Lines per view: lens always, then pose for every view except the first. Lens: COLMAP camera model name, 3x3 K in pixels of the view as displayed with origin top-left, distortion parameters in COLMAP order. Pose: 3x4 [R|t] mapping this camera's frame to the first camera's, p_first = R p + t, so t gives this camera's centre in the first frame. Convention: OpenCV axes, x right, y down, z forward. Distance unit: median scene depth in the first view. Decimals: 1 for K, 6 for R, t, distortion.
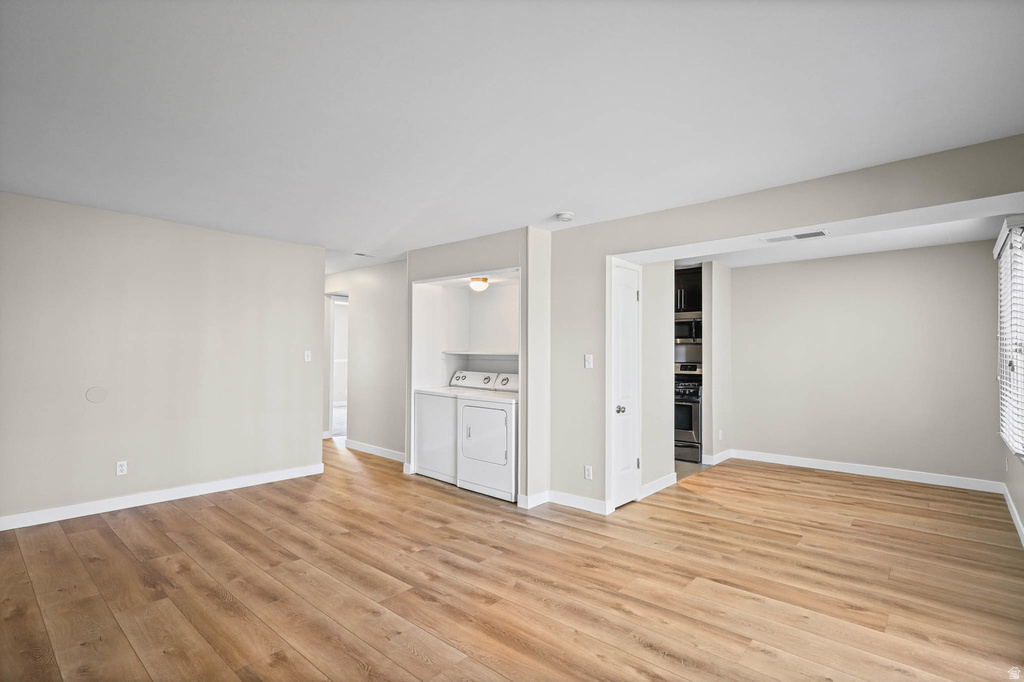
lens RADIAL K [[500.2, 0, 521.9], [0, 500.2, 350.1], [0, 0, 1]] dist [-0.005272, -0.000635]
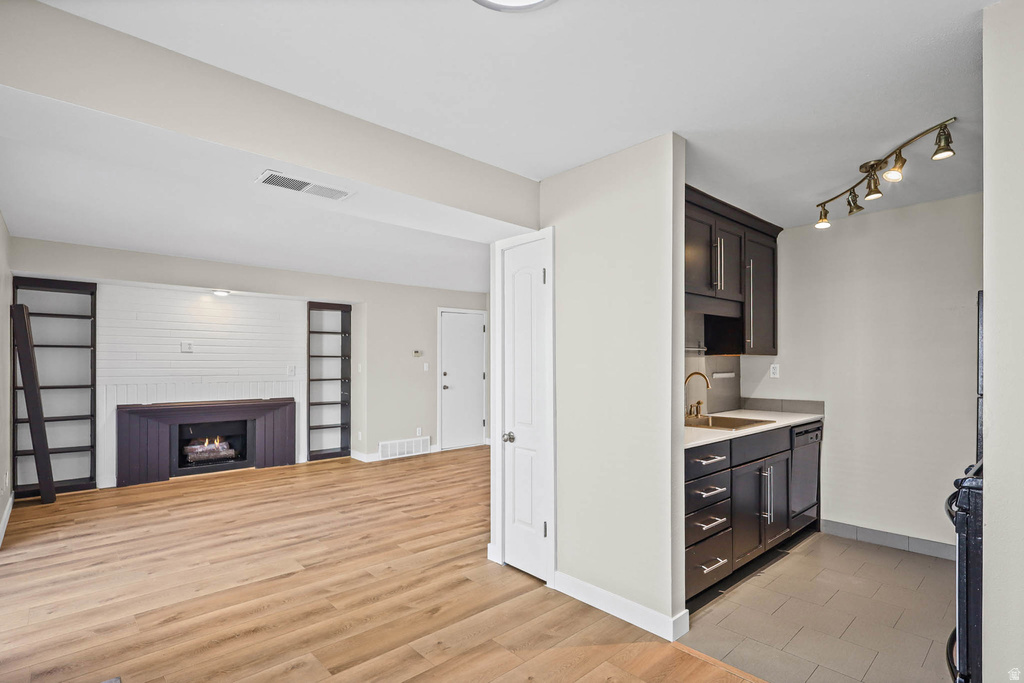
lens RADIAL K [[496.0, 0, 497.4], [0, 496.0, 362.8], [0, 0, 1]] dist [-0.012860, 0.000497]
pose [[-0.136137, -0.009002, -0.990649, 1.169955], [0.007275, 0.999923, -0.010086, 0.015546], [0.990663, -0.008580, -0.136061, 1.340779]]
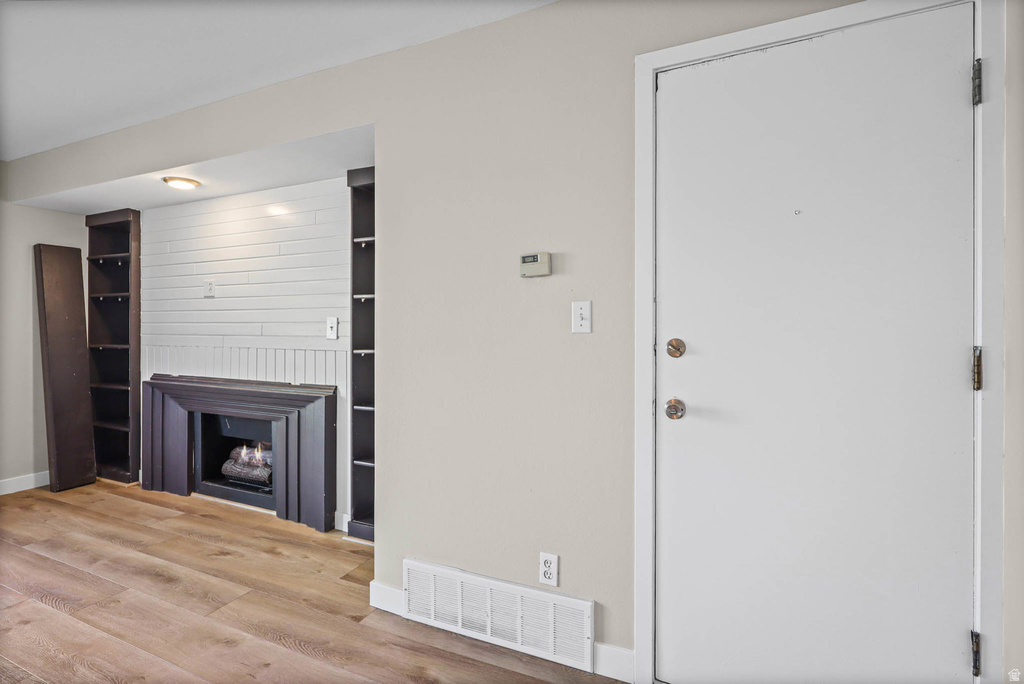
lens RADIAL K [[481.0, 0, 511.4], [0, 481.0, 330.7], [0, 0, 1]] dist [-0.002125, -0.000319]
pose [[-0.956118, -0.012858, -0.292699, -0.665452], [-0.009847, 0.999882, -0.011756, 0.031310], [0.292816, -0.008358, -0.956132, 1.215612]]
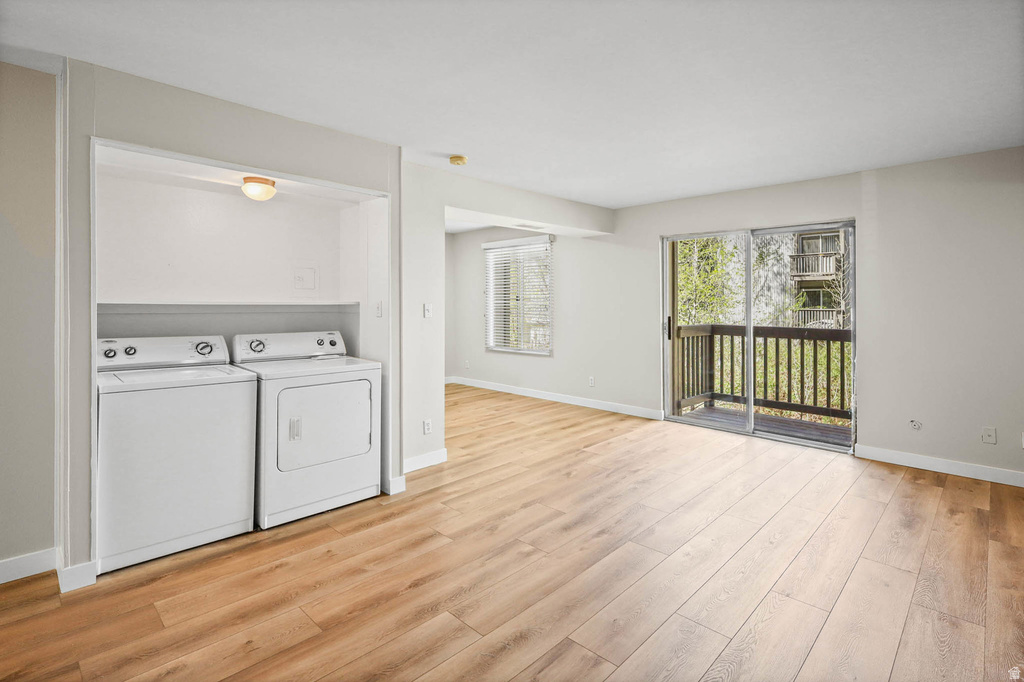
lens RADIAL K [[484.9, 0, 516.8], [0, 484.9, 302.8], [0, 0, 1]] dist [-0.018634, -0.000248]
pose [[0.056310, -0.006202, 0.998394, -0.958527], [-0.006749, 0.999955, 0.006592, 0.000458], [-0.998390, -0.007109, 0.056266, 0.954307]]
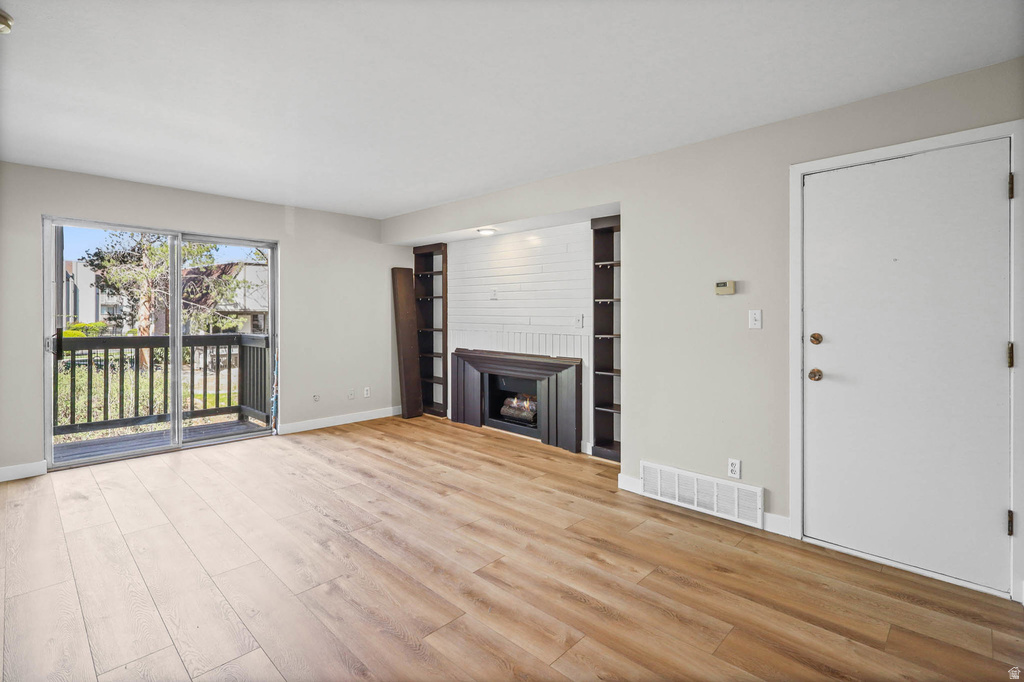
lens RADIAL K [[485.8, 0, 513.8], [0, 485.8, 312.7], [0, 0, 1]] dist [0.002140, 0.000443]
pose [[-0.998472, -0.010813, 0.054188, -0.503160], [-0.011222, 0.999911, -0.007252, 0.009737], [-0.054104, -0.007849, -0.998504, 1.637585]]
